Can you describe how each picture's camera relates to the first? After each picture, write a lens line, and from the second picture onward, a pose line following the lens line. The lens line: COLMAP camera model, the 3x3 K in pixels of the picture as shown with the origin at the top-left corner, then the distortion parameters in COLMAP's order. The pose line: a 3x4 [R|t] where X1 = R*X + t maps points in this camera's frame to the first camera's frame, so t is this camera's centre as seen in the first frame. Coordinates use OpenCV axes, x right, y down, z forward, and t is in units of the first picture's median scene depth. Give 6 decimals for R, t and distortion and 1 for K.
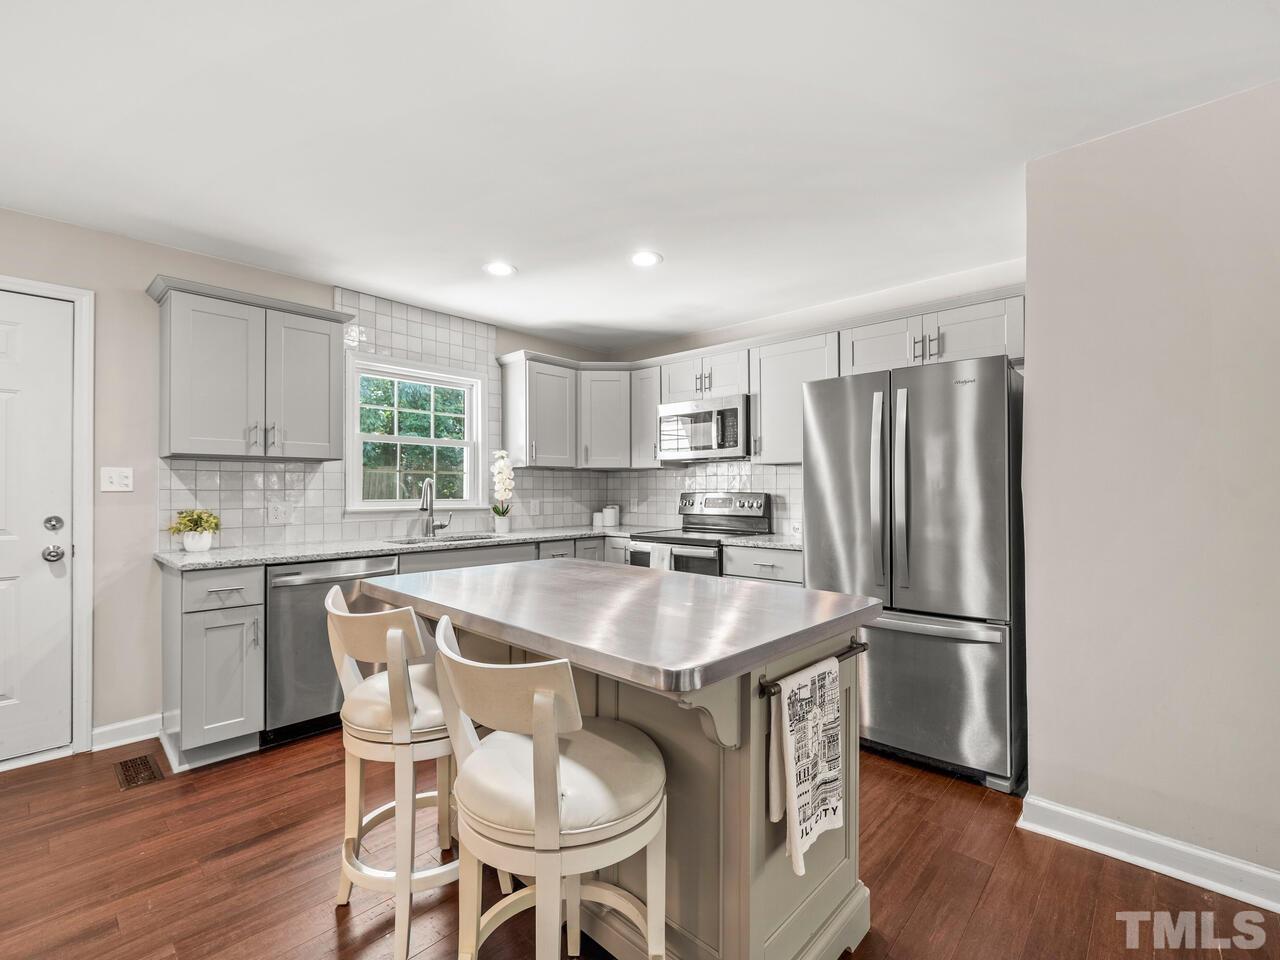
lens RADIAL K [[585.8, 0, 642.6], [0, 585.8, 486.0], [0, 0, 1]] dist [0.000767, 0.000344]
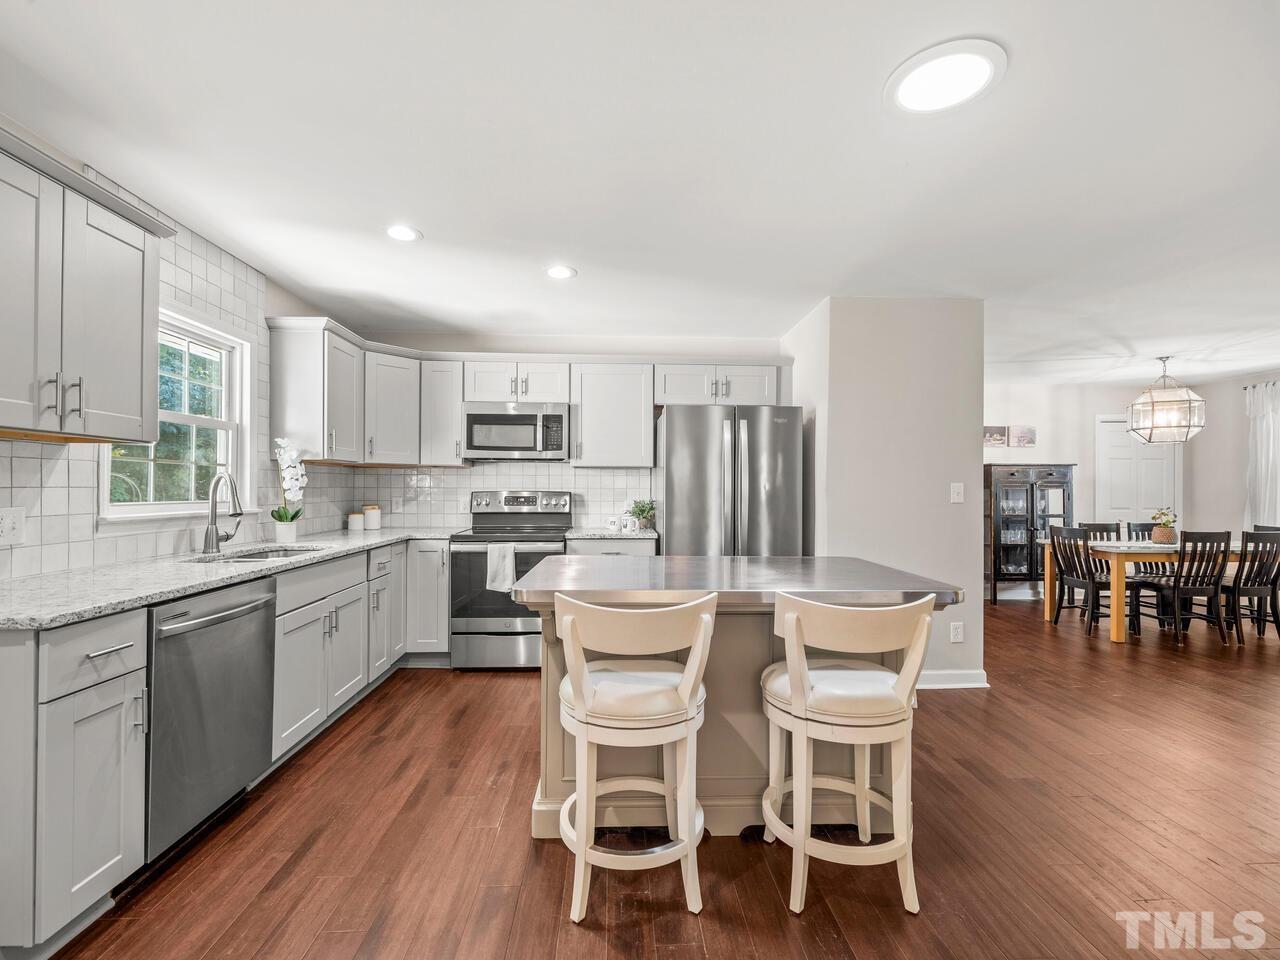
lens RADIAL K [[585.8, 0, 642.6], [0, 585.8, 486.0], [0, 0, 1]] dist [0.000767, 0.000344]
pose [[0.695949, 0.006614, 0.718061, -0.521935], [-0.009282, 0.999957, -0.000214, -0.000469], [-0.718031, -0.006516, 0.695980, 0.120059]]
